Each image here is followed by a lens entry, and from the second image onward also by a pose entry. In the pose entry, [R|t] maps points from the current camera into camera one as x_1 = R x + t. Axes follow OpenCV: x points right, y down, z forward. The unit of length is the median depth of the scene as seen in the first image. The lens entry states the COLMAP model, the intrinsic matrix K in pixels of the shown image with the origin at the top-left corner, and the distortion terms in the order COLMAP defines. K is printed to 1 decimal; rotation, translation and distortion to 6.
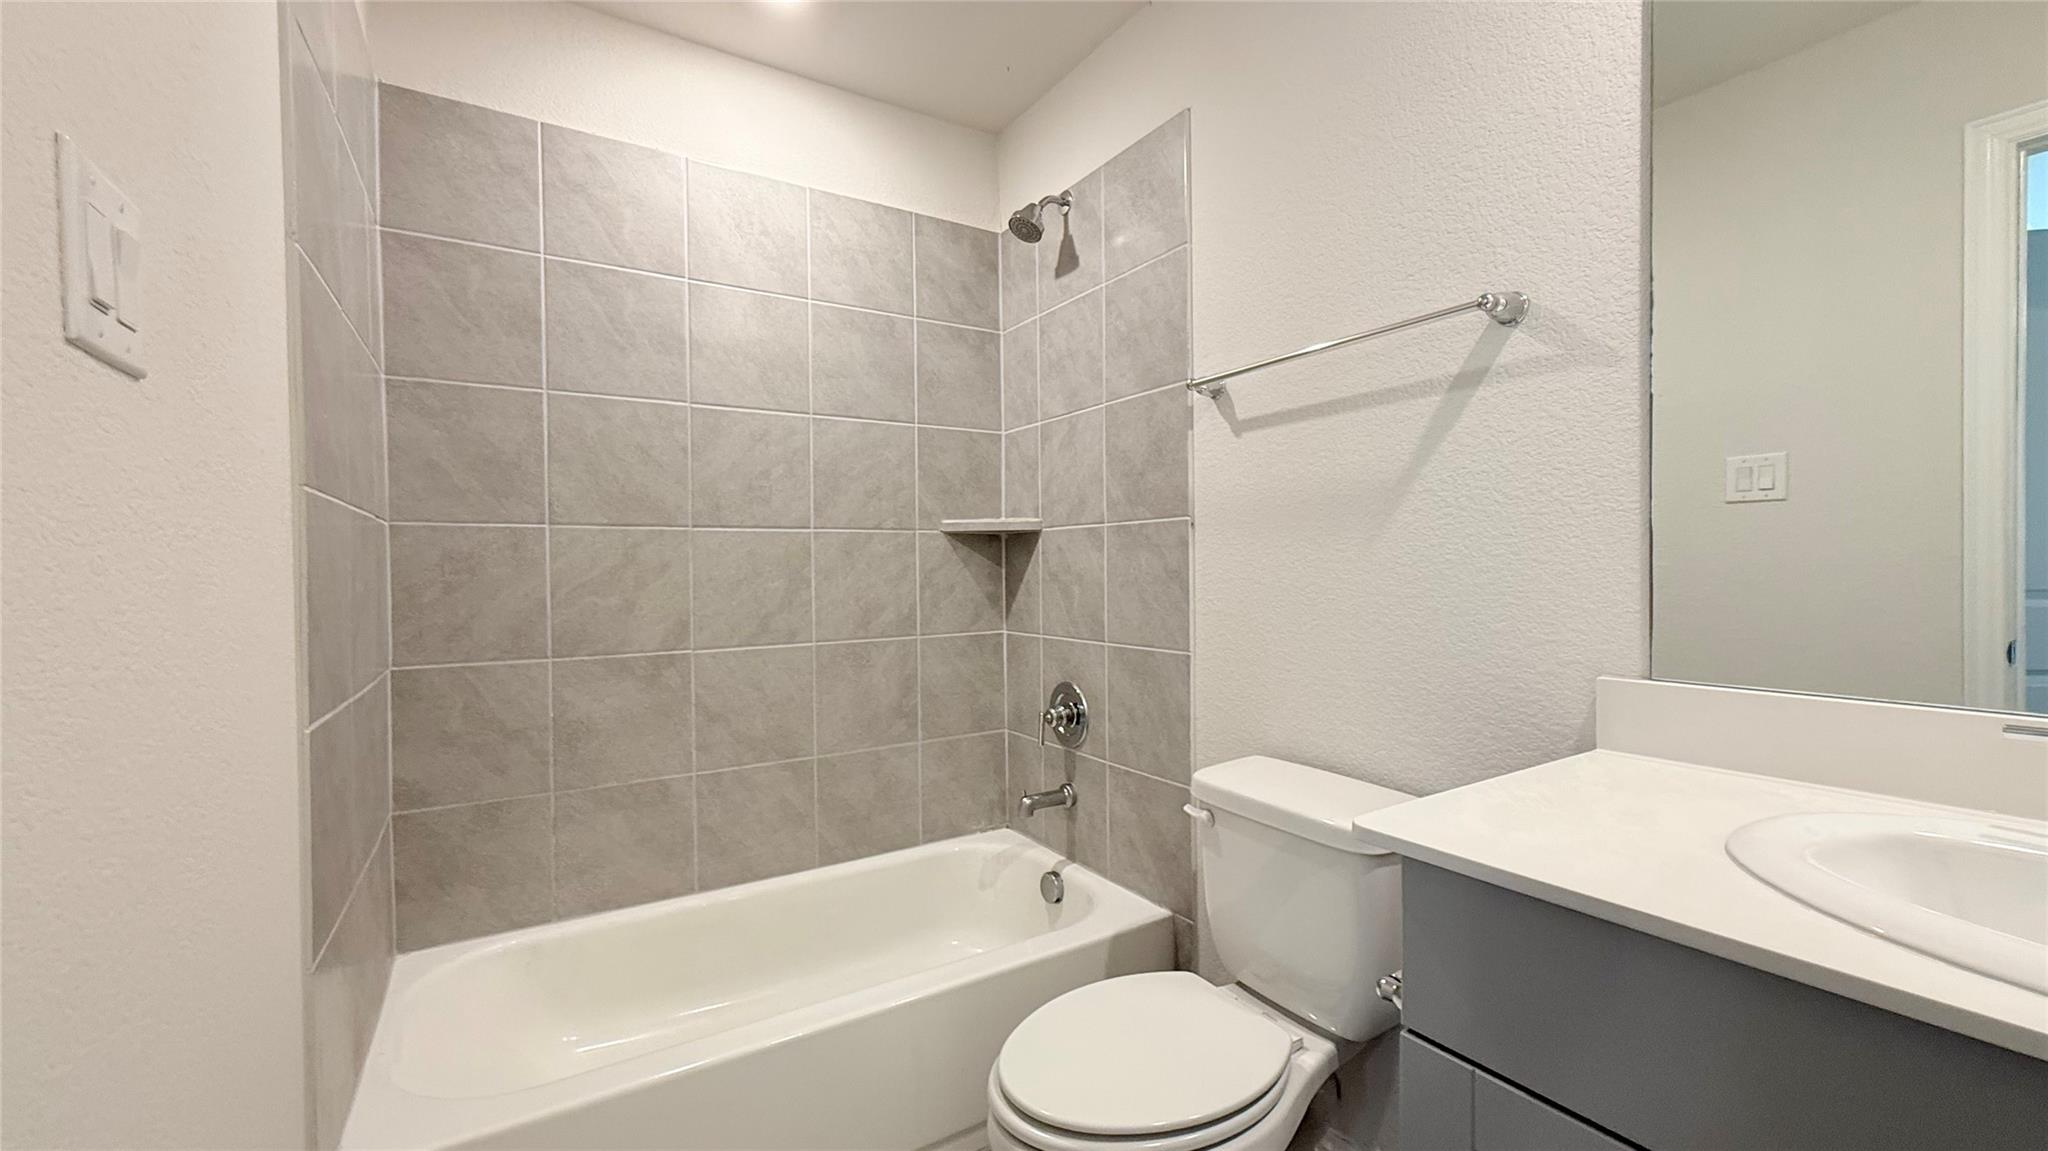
lens RADIAL K [[818.6, 0, 1024.0], [0, 818.6, 575.5], [0, 0, 1]] dist [-0.000741, 0.000107]
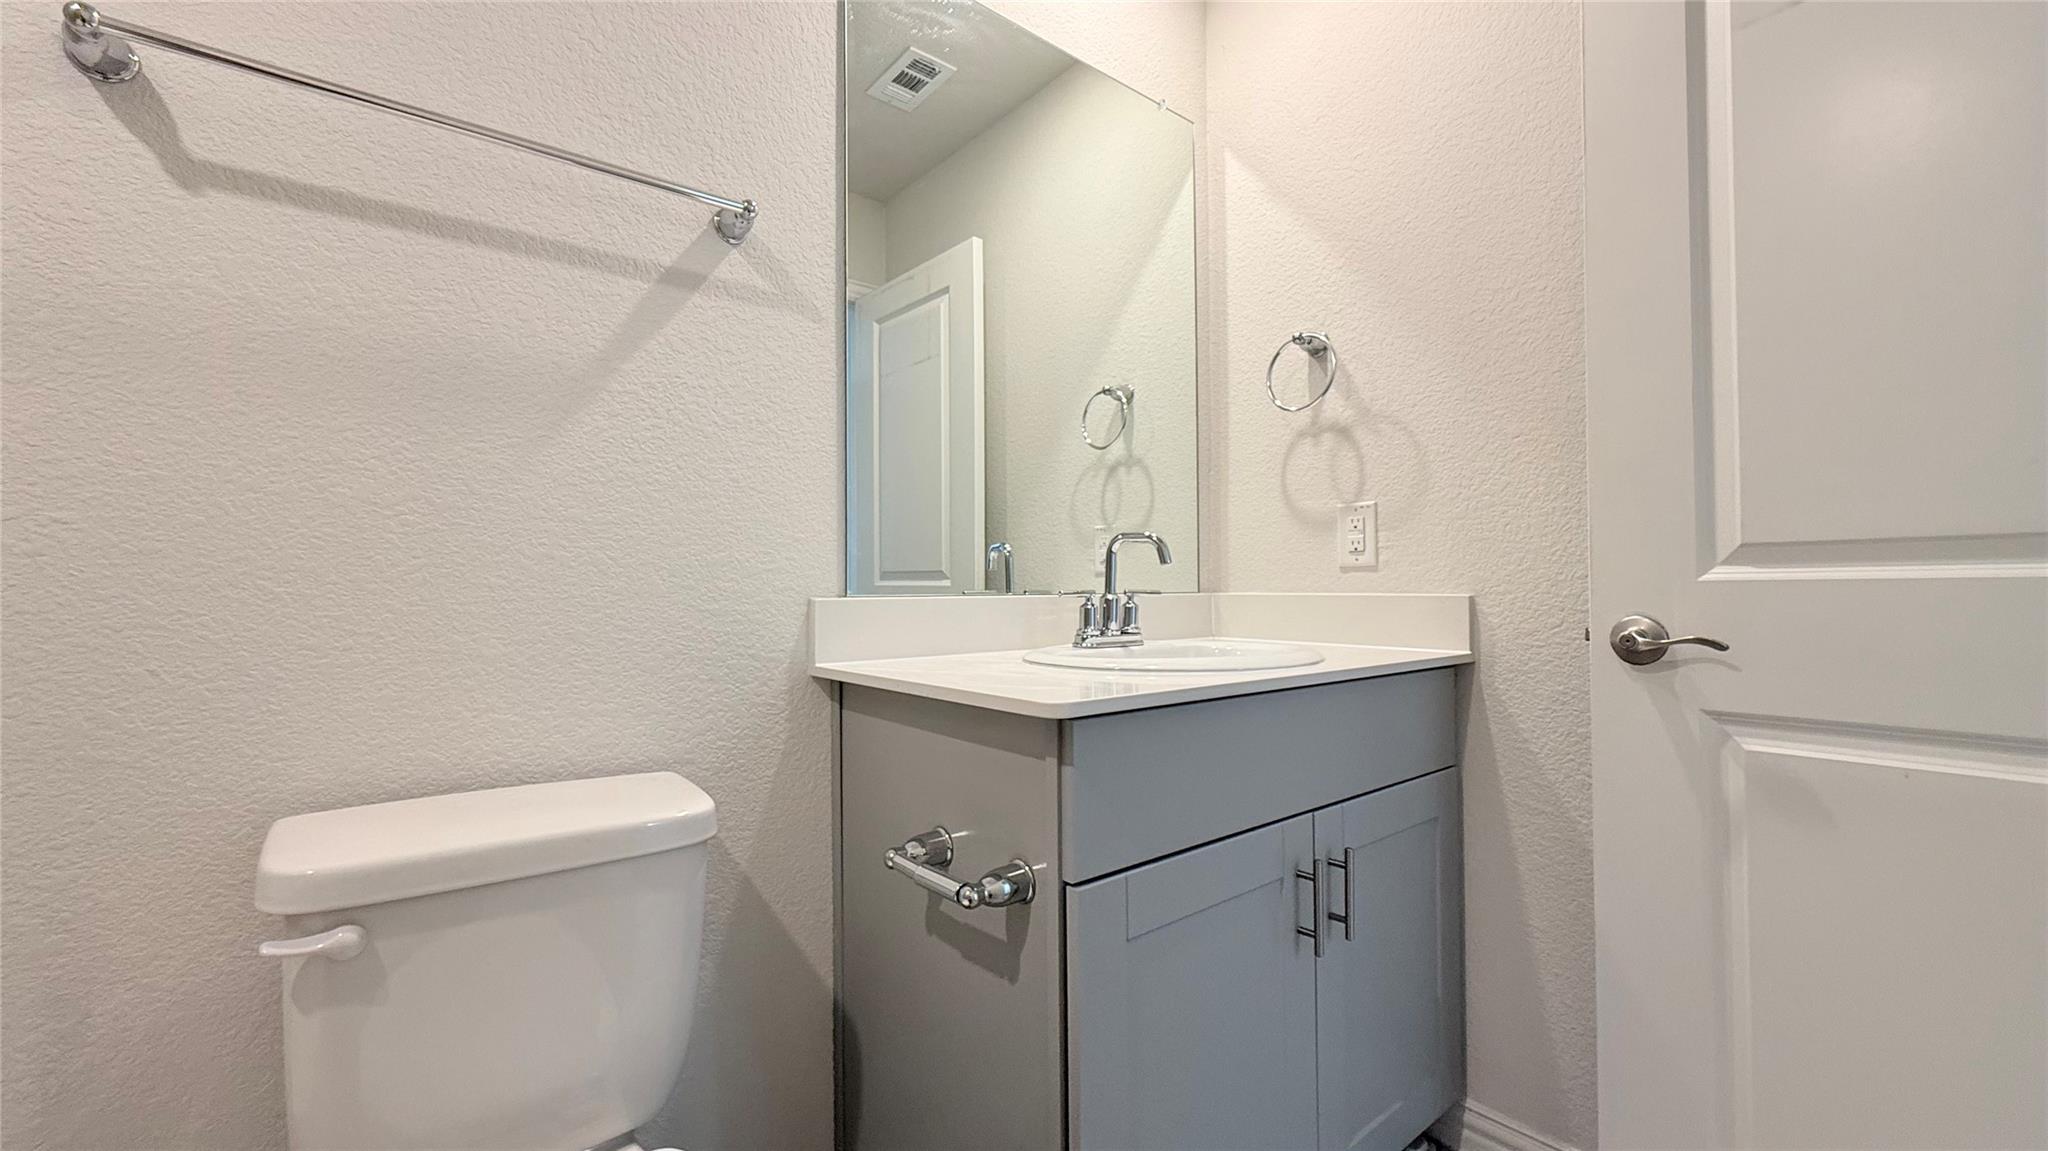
lens RADIAL K [[818.6, 0, 1024.0], [0, 818.6, 575.5], [0, 0, 1]] dist [-0.000741, 0.000107]
pose [[-0.122337, 0.030961, 0.992006, -0.368179], [0.021118, 0.999368, -0.028587, 0.113194], [-0.992264, 0.017452, -0.122913, 0.743353]]
